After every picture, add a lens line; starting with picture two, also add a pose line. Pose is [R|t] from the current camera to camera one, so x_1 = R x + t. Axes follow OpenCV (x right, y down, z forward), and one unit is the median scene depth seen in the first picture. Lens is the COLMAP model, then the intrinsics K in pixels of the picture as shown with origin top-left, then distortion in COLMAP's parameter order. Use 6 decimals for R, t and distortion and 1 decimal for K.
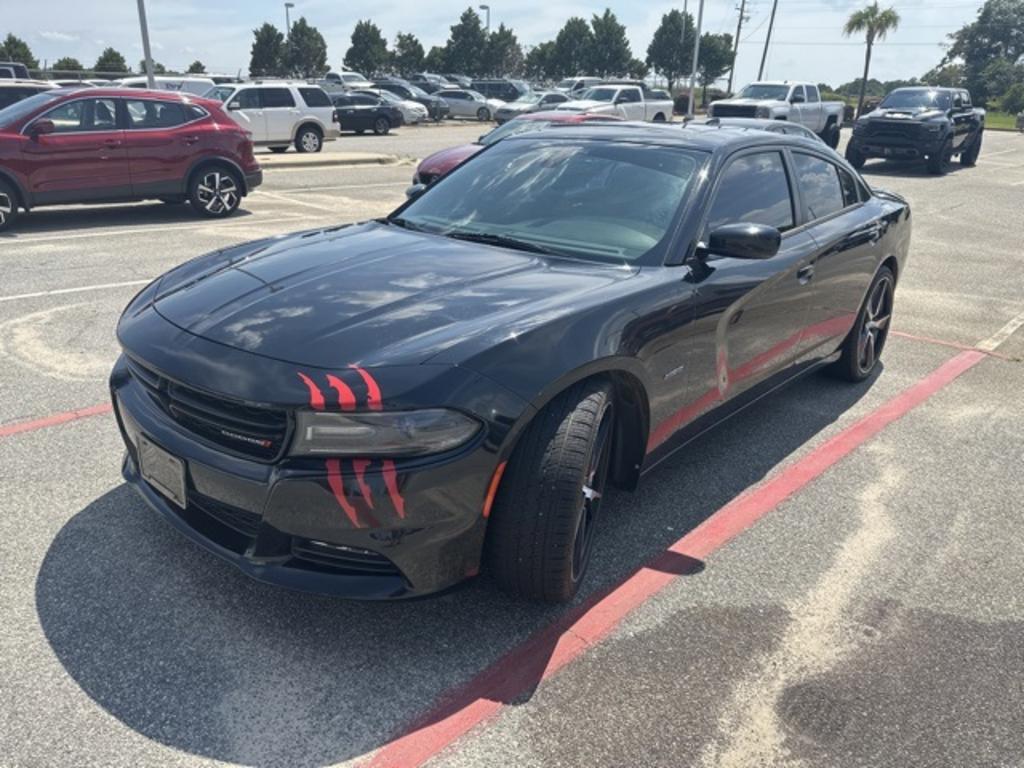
lens RADIAL K [[774.5, 0, 510.2], [0, 774.5, 387.1], [0, 0, 1]] dist [-0.008997, 0.000907]
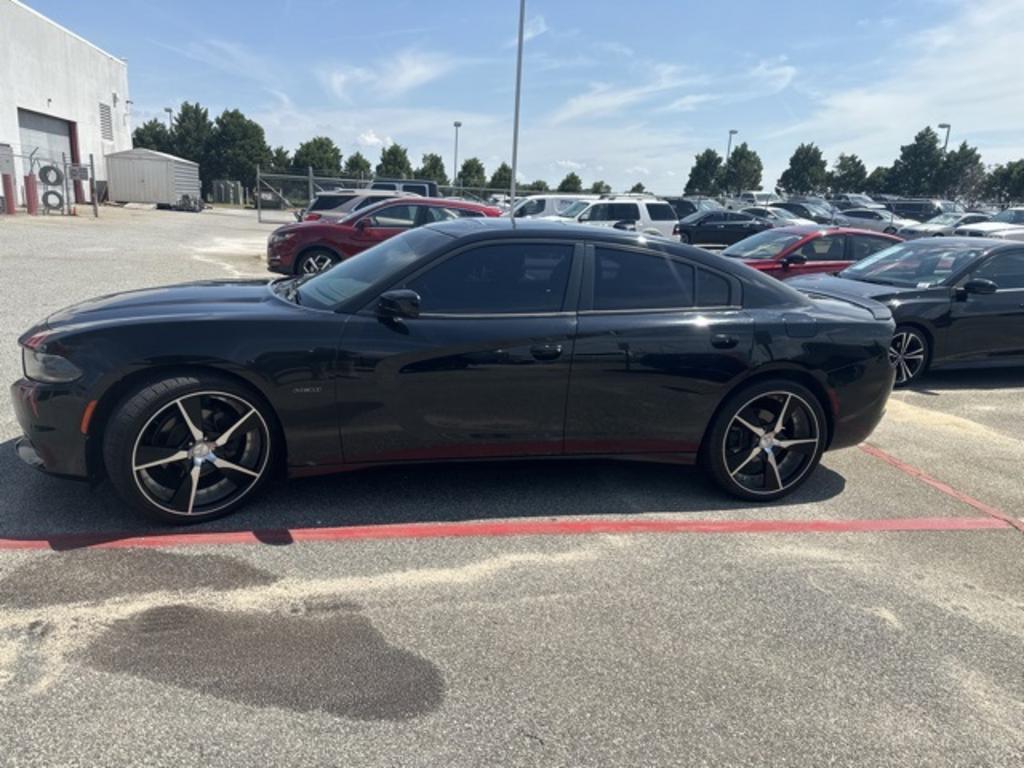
lens RADIAL K [[785.1, 0, 512.0], [0, 785.1, 384.0], [0, 0, 1]] dist [0.036476, -0.064631]
pose [[0.804857, 0.142375, -0.576138, 0.139942], [-0.228025, 0.970467, -0.078726, -0.000512], [0.547914, 0.194738, 0.813552, 0.011532]]
